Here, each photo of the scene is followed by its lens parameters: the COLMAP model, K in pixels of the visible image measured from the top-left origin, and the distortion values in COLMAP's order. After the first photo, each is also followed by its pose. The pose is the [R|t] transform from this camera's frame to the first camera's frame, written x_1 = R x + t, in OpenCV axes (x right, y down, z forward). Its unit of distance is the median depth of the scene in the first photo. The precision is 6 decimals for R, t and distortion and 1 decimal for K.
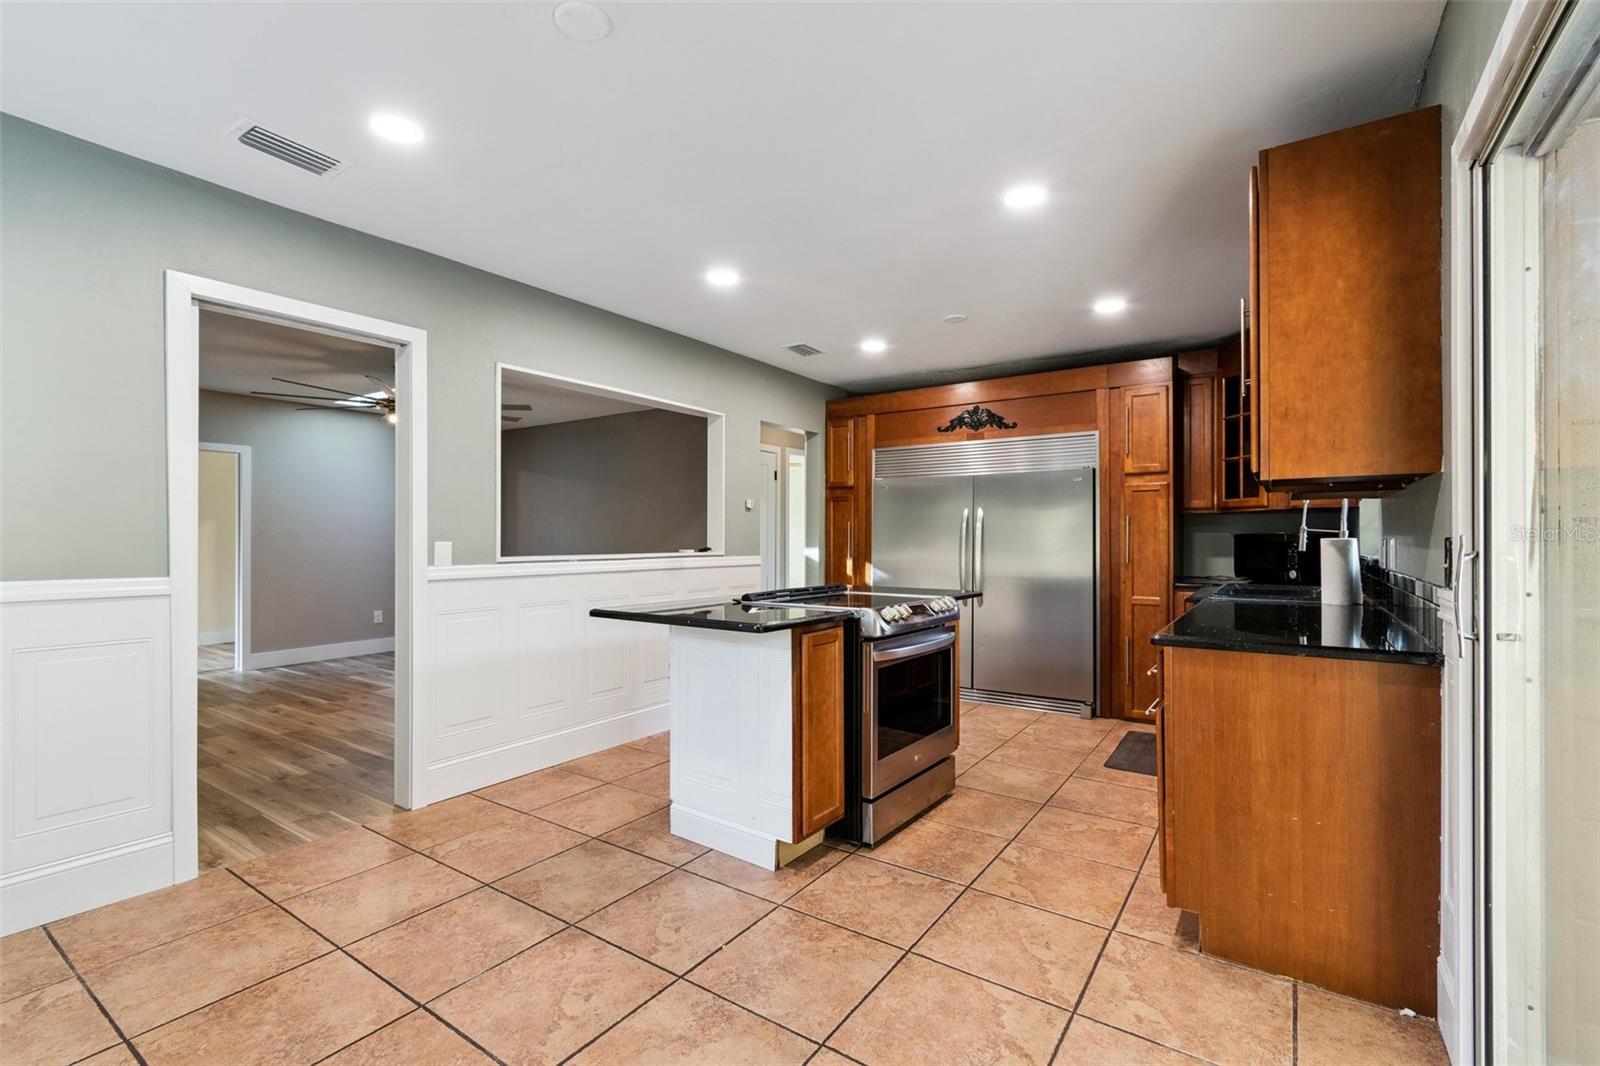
lens RADIAL K [[708.9, 0, 803.6], [0, 708.9, 538.0], [0, 0, 1]] dist [0.004639, -0.001528]
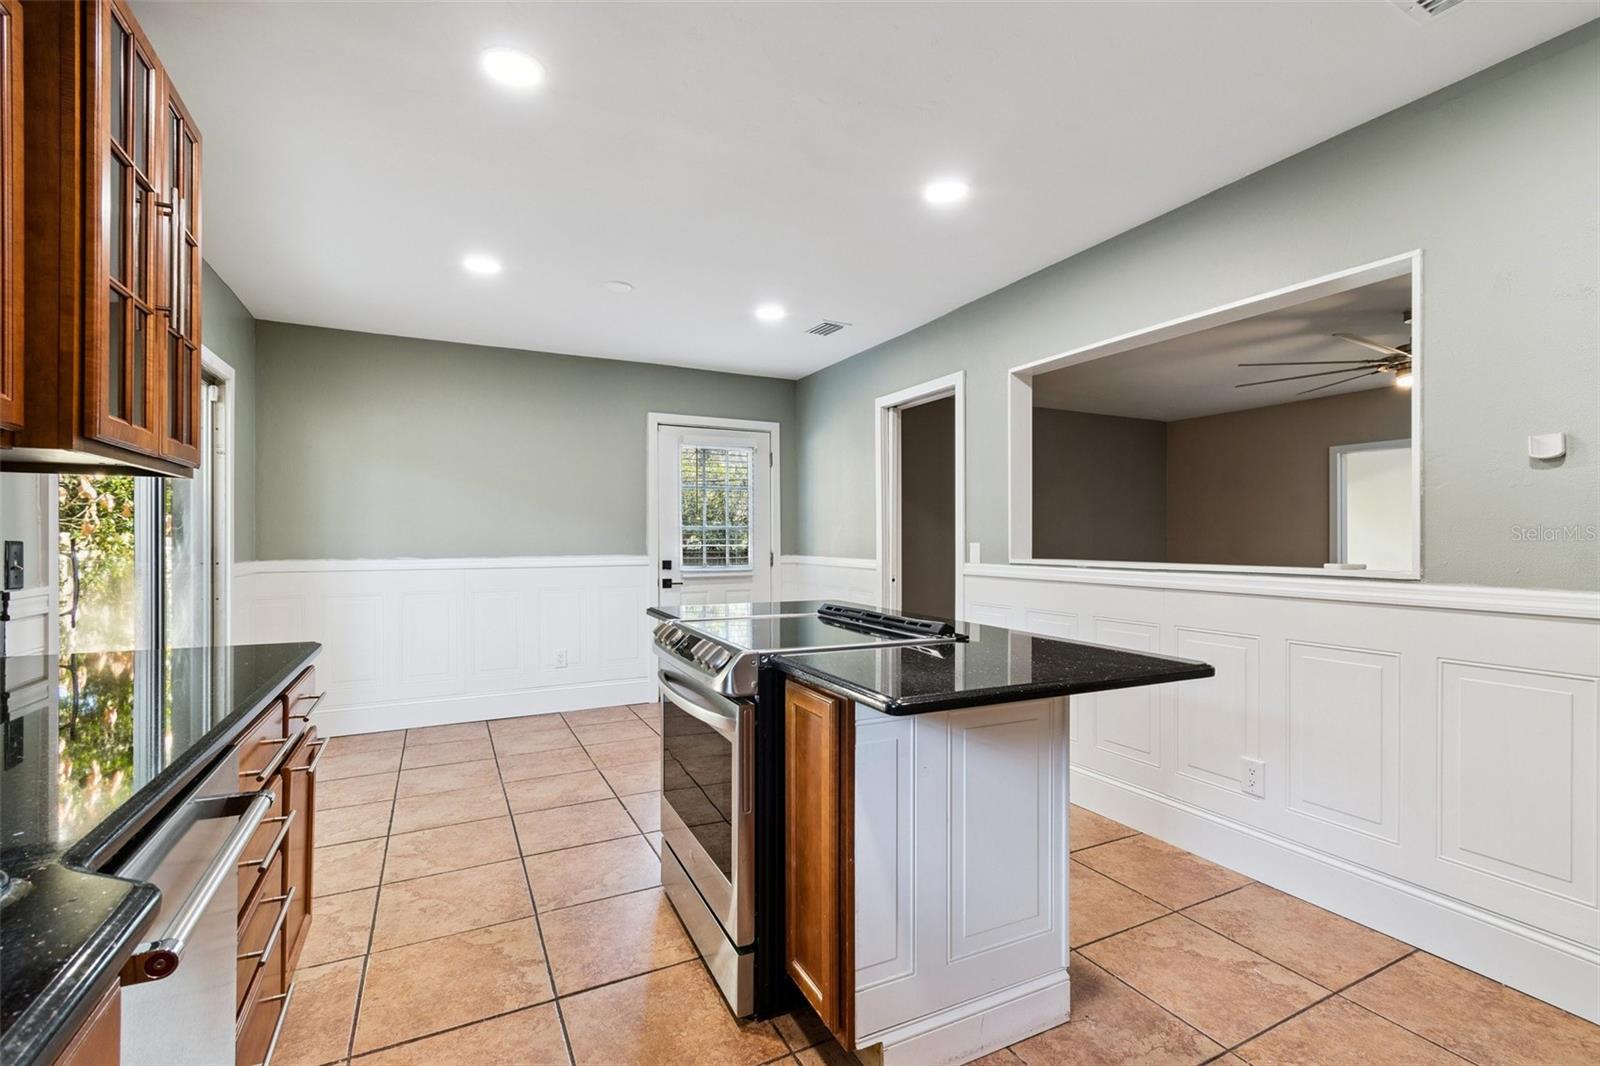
lens RADIAL K [[708.9, 0, 805.3], [0, 708.9, 538.0], [0, 0, 1]] dist [0.004639, -0.001528]
pose [[-0.474473, -0.001728, -0.880268, 0.805252], [-0.000325, 0.999998, -0.001788, -0.001536], [0.880270, -0.000563, -0.474473, 1.593660]]
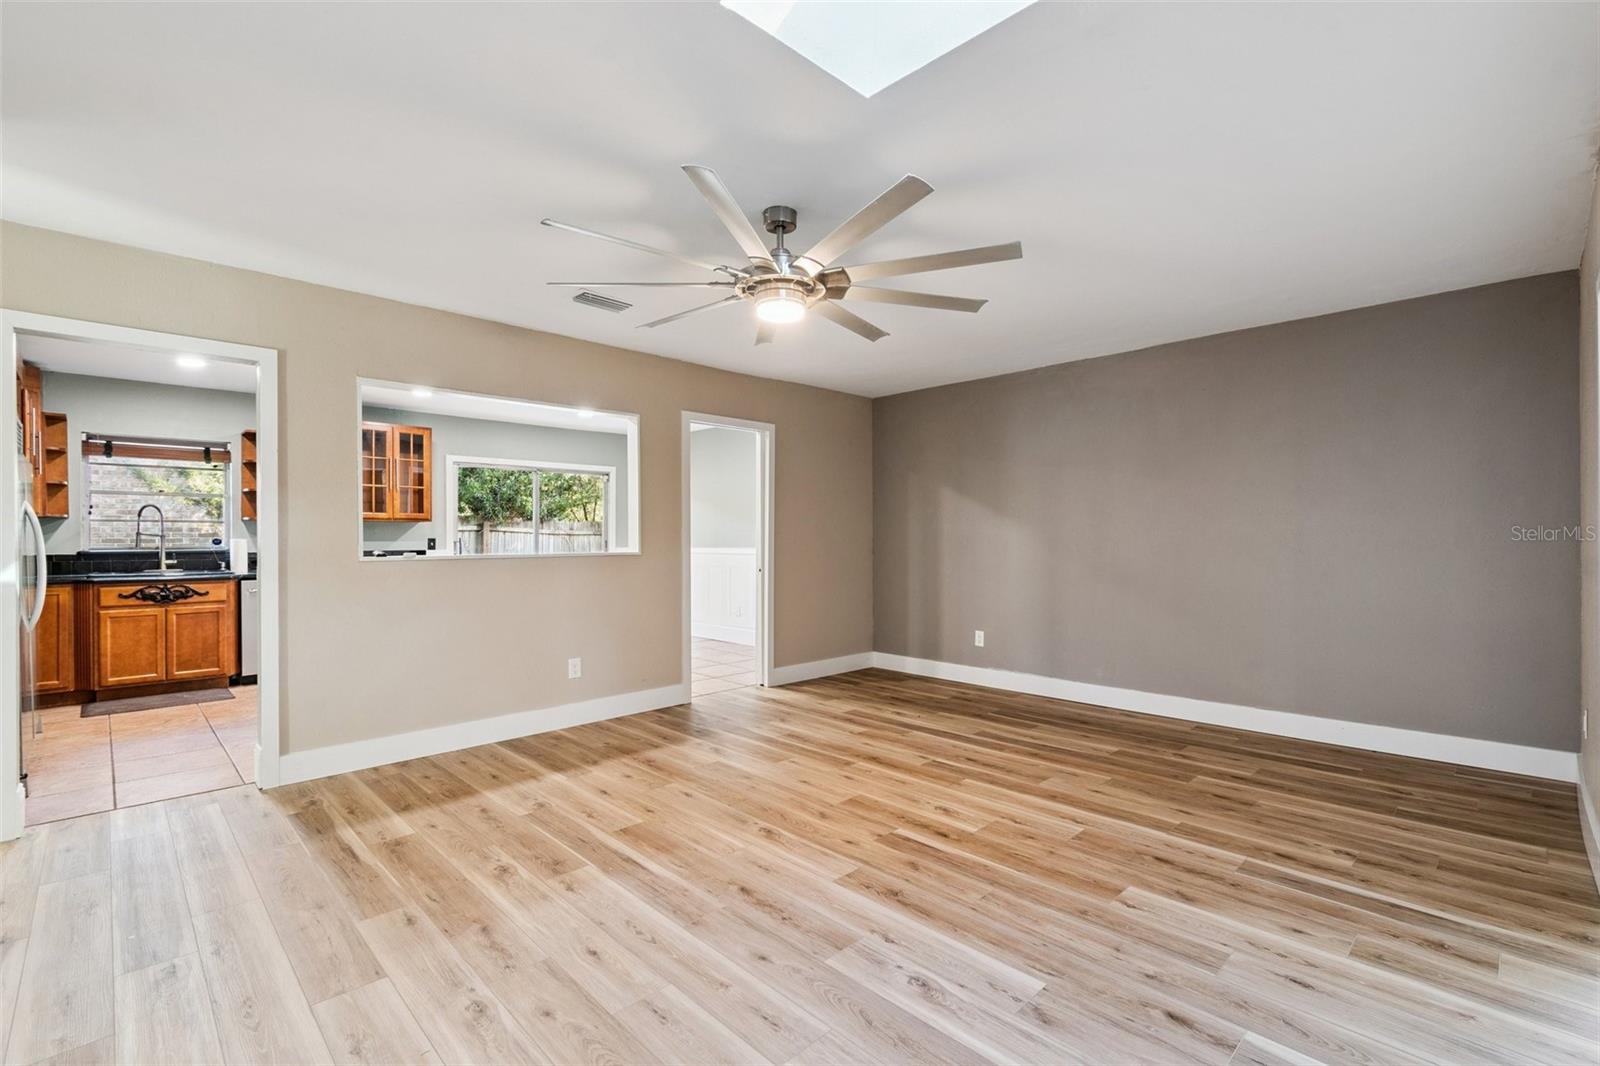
lens RADIAL K [[708.9, 0, 804.1], [0, 708.9, 535.7], [0, 0, 1]] dist [0.004639, -0.001528]
pose [[-0.981324, 0.002929, 0.192340, -1.367449], [0.002956, 0.999996, -0.000143, -0.005036], [-0.192340, 0.000428, -0.981328, 3.040412]]
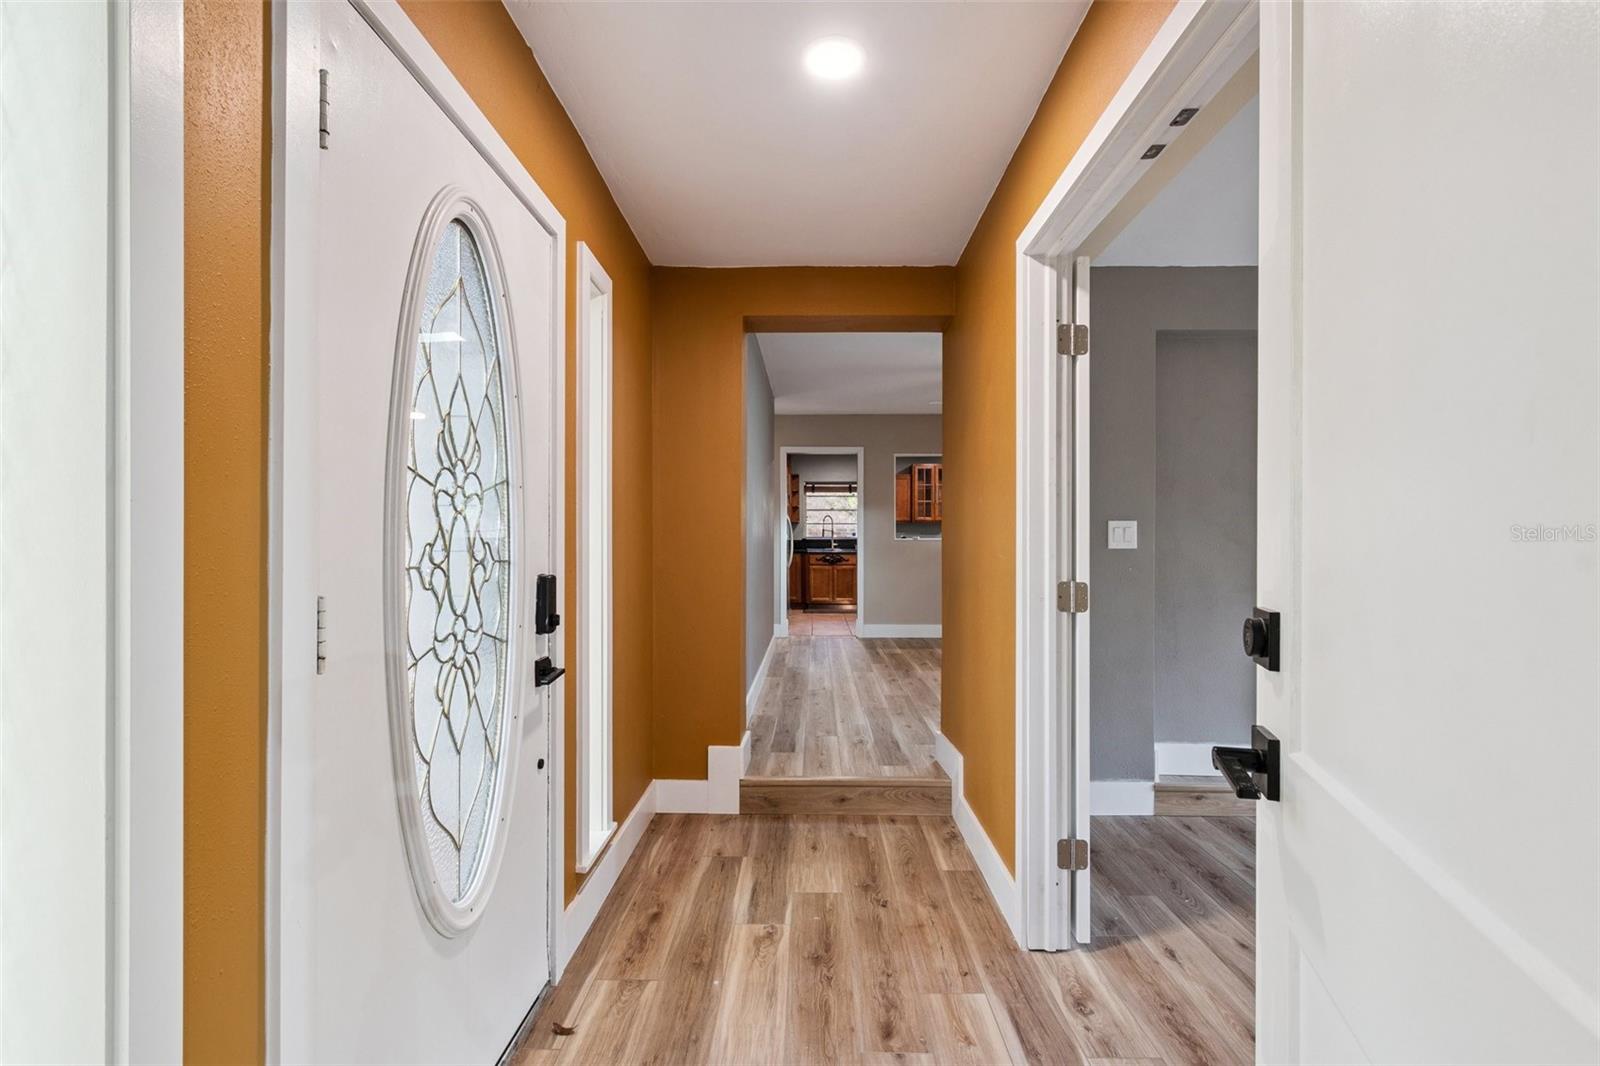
lens RADIAL K [[708.9, 0, 799.0], [0, 708.9, 538.1], [0, 0, 1]] dist [0.004639, -0.001528]
pose [[-0.542699, 0.003373, 0.839921, -2.516913], [0.003073, 0.999993, -0.002030, 0.038873], [-0.839922, 0.001479, -0.542706, 3.783551]]
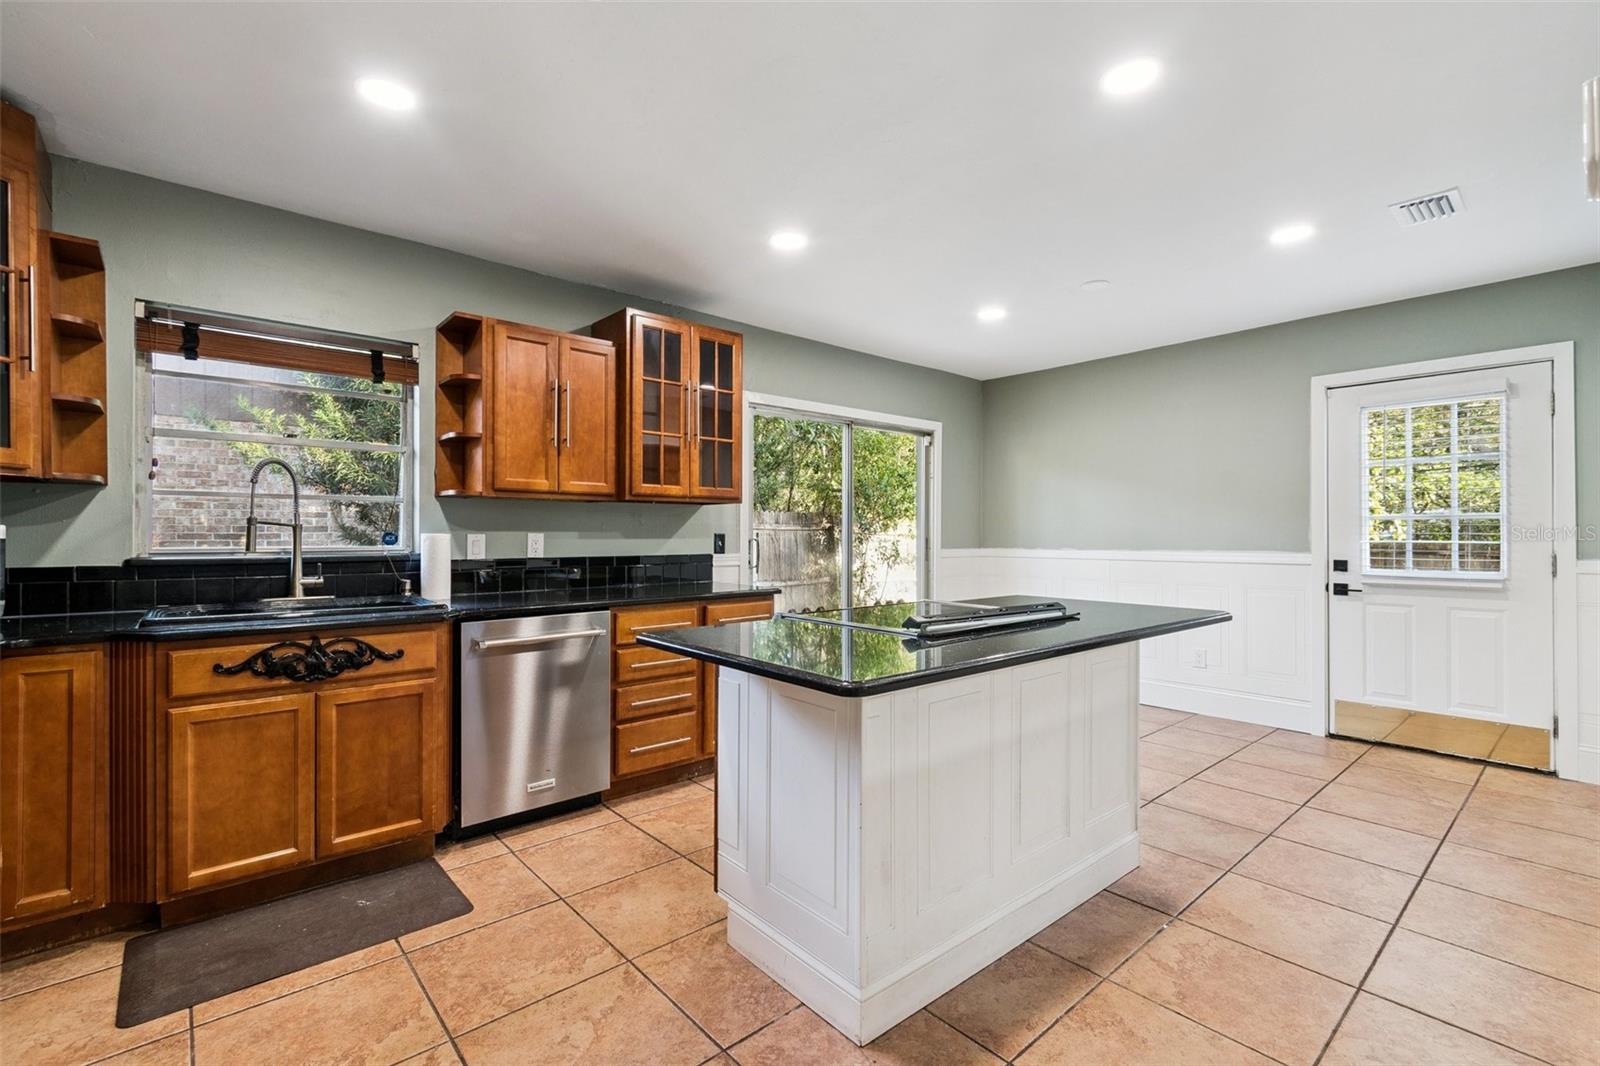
lens RADIAL K [[708.9, 0, 804.1], [0, 708.9, 531.7], [0, 0, 1]] dist [0.004639, -0.001528]
pose [[-0.968791, 0.000742, 0.247876, -0.001554], [-0.000041, 0.999995, -0.003155, 0.001129], [-0.247878, -0.003067, -0.968787, 2.107733]]
